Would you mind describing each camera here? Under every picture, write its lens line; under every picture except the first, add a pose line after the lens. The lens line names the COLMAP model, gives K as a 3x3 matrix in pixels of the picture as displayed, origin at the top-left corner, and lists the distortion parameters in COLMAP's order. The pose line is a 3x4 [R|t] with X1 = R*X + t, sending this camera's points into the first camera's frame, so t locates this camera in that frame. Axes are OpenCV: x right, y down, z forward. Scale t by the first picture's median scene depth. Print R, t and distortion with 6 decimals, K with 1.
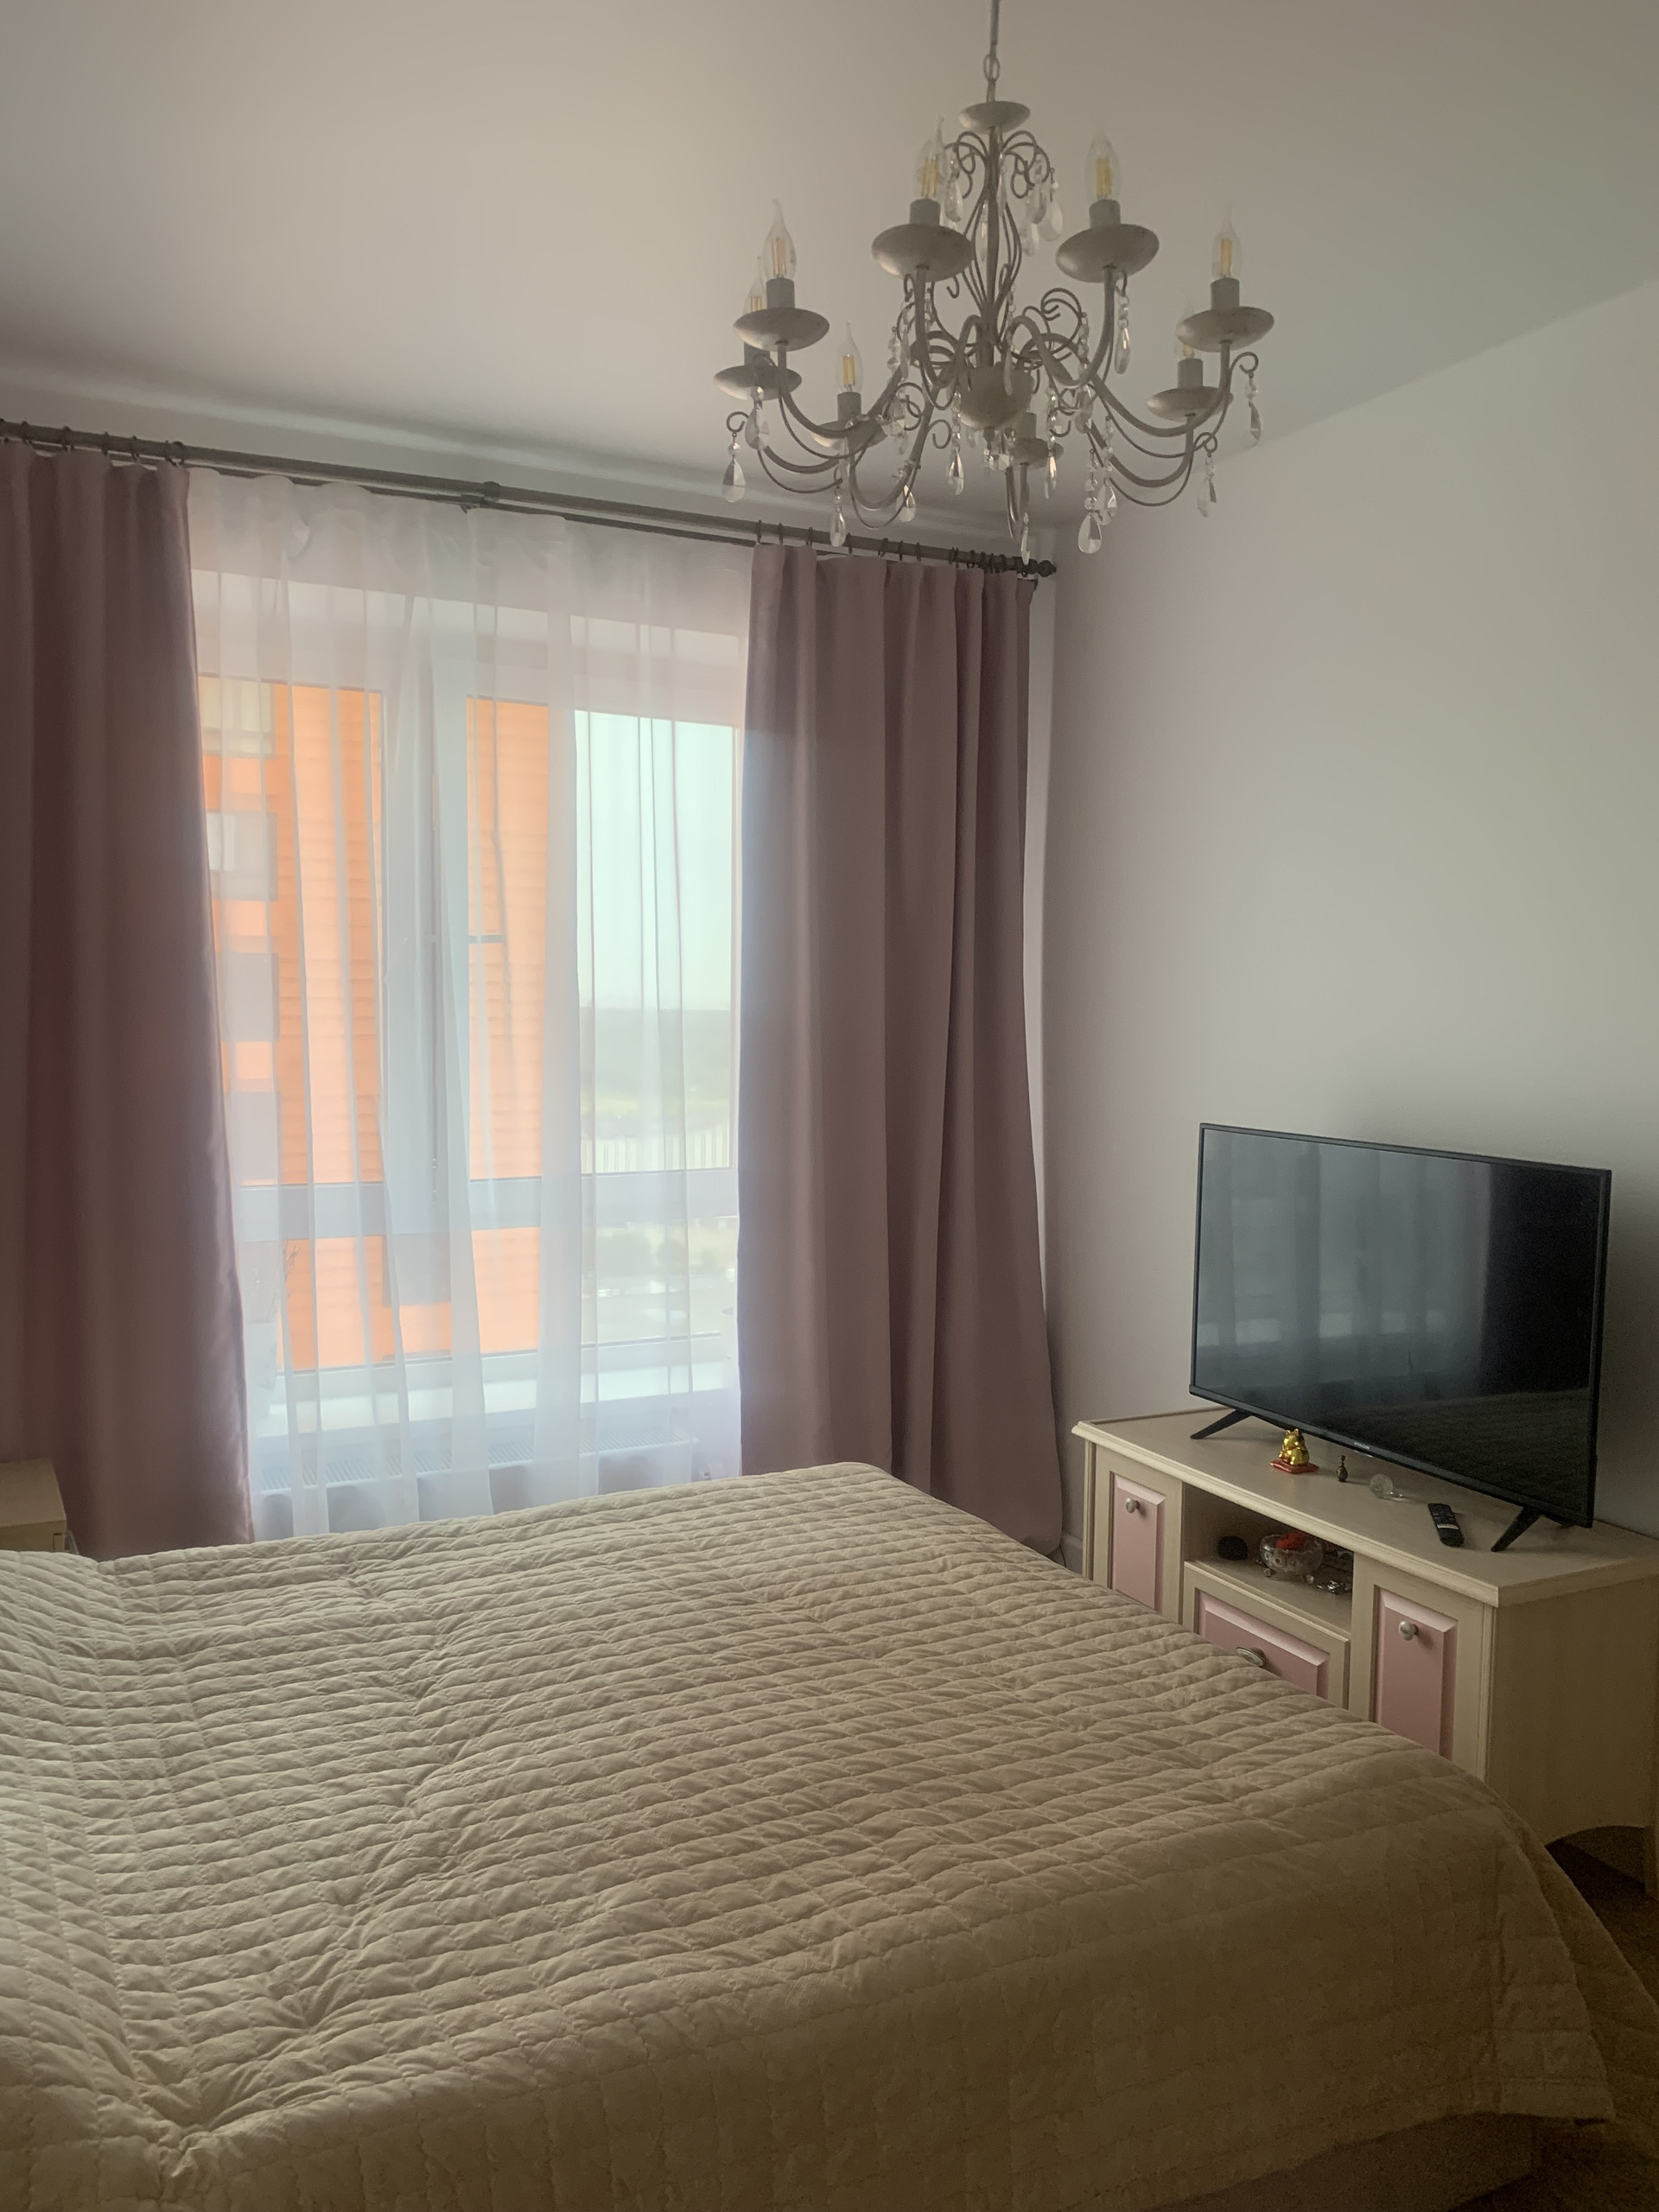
lens RADIAL K [[1703.5, 0, 814.9], [0, 1703.5, 1107.0], [0, 0, 1]] dist [-0.004605, 0.001928]
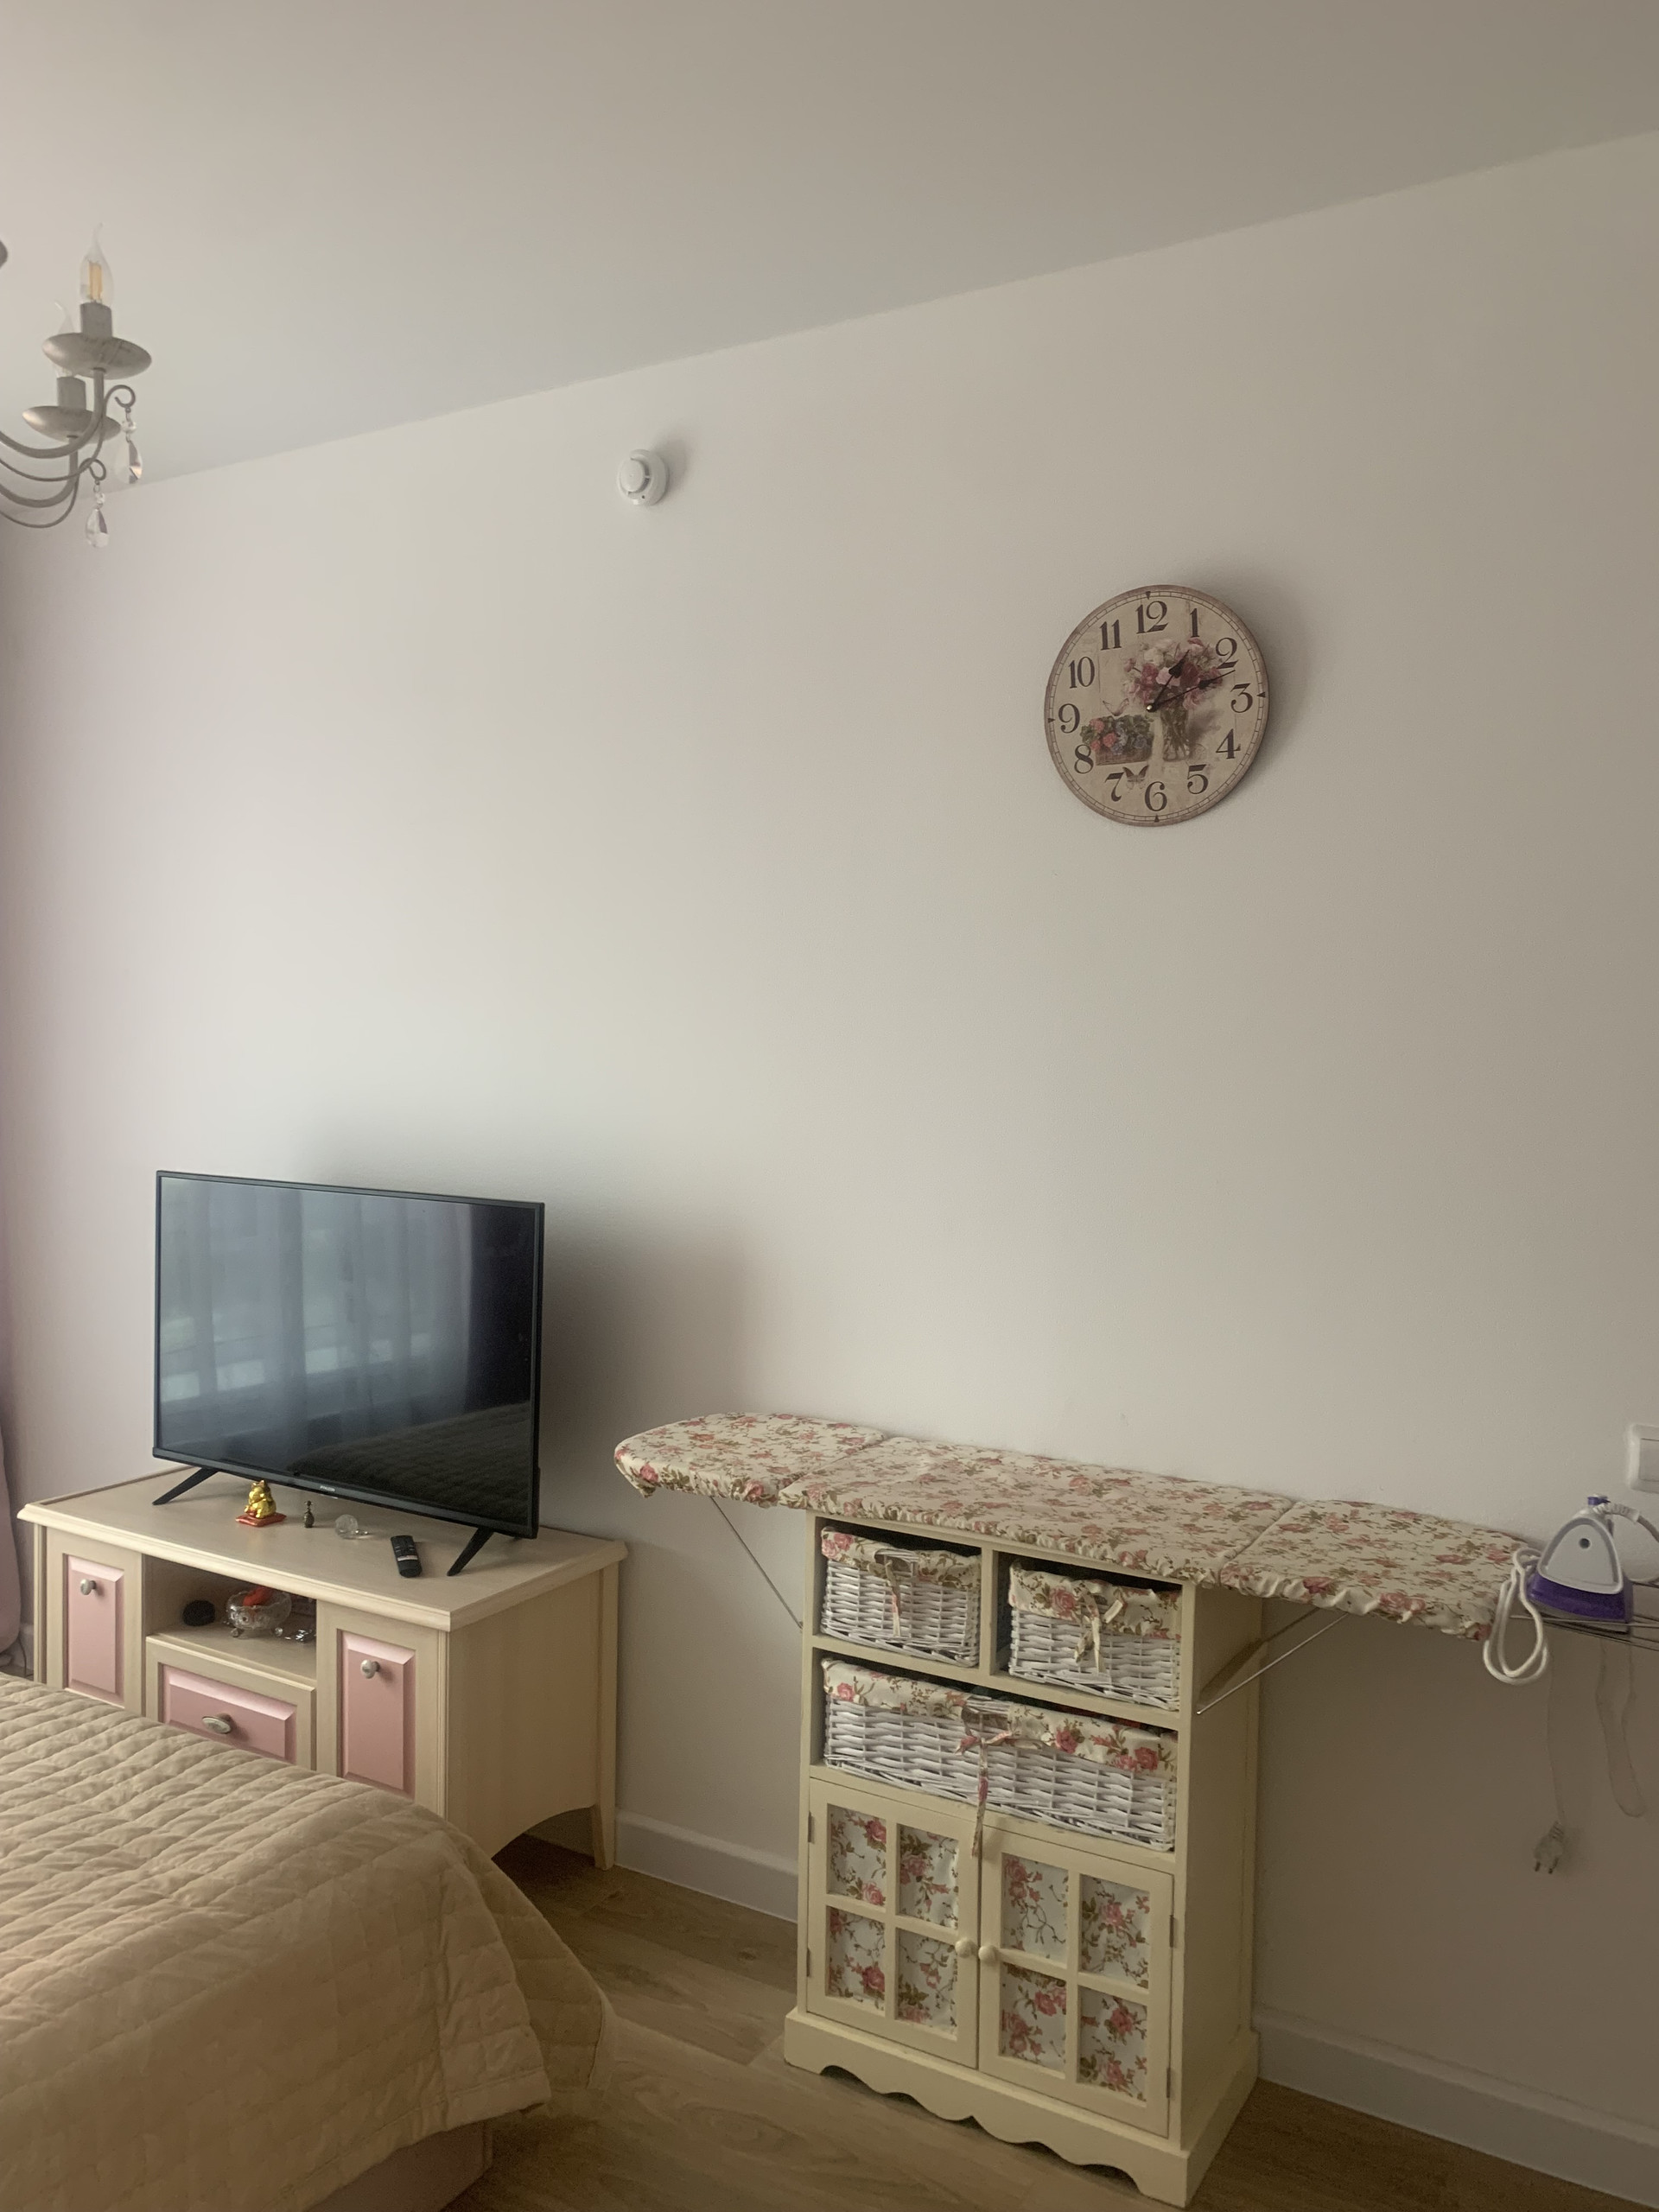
lens RADIAL K [[1703.5, 0, 814.9], [0, 1703.5, 1107.0], [0, 0, 1]] dist [-0.004605, 0.001928]
pose [[0.847332, -0.023856, 0.530528, 0.043124], [0.030504, 0.999528, -0.003773, -0.014521], [-0.530188, 0.019380, 0.847659, -0.005897]]
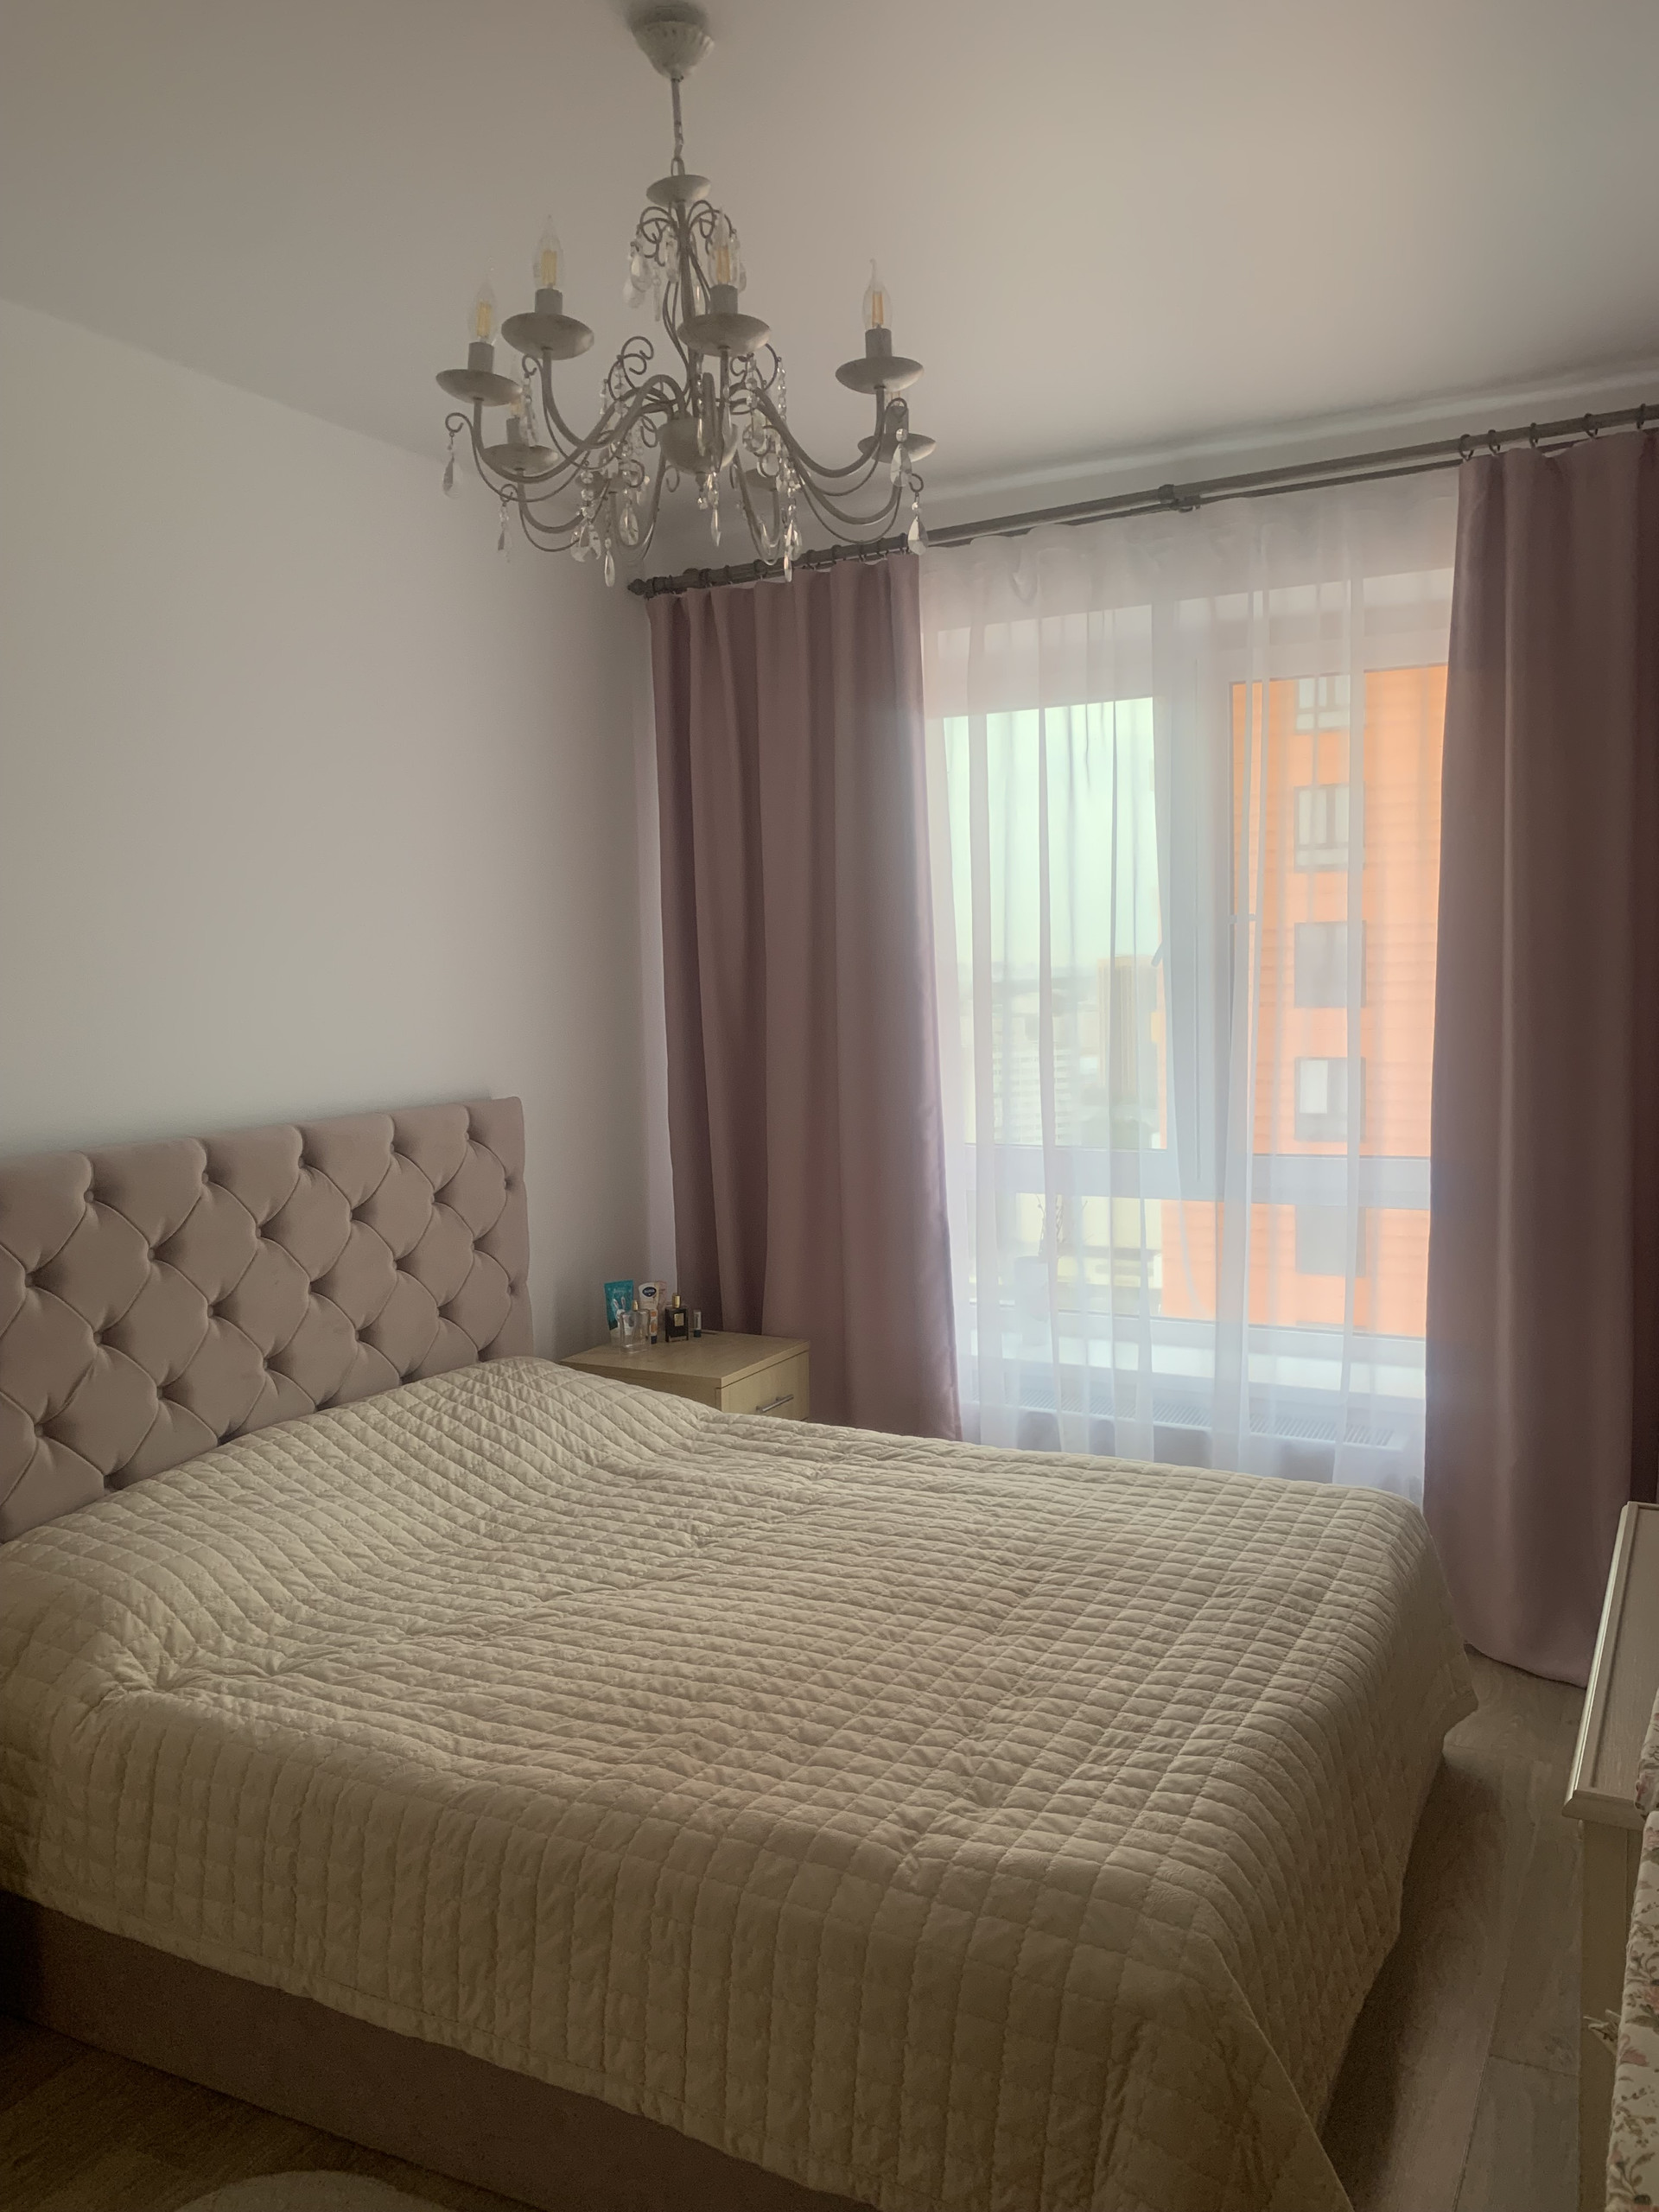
lens RADIAL K [[1697.2, 0, 829.5], [0, 1697.2, 1106.0], [0, 0, 1]] dist [0.076409, -0.000478]
pose [[0.616138, 0.051948, -0.785924, 0.727700], [-0.033115, 0.998649, 0.040048, -0.030086], [0.786942, 0.001351, 0.617025, 0.271414]]
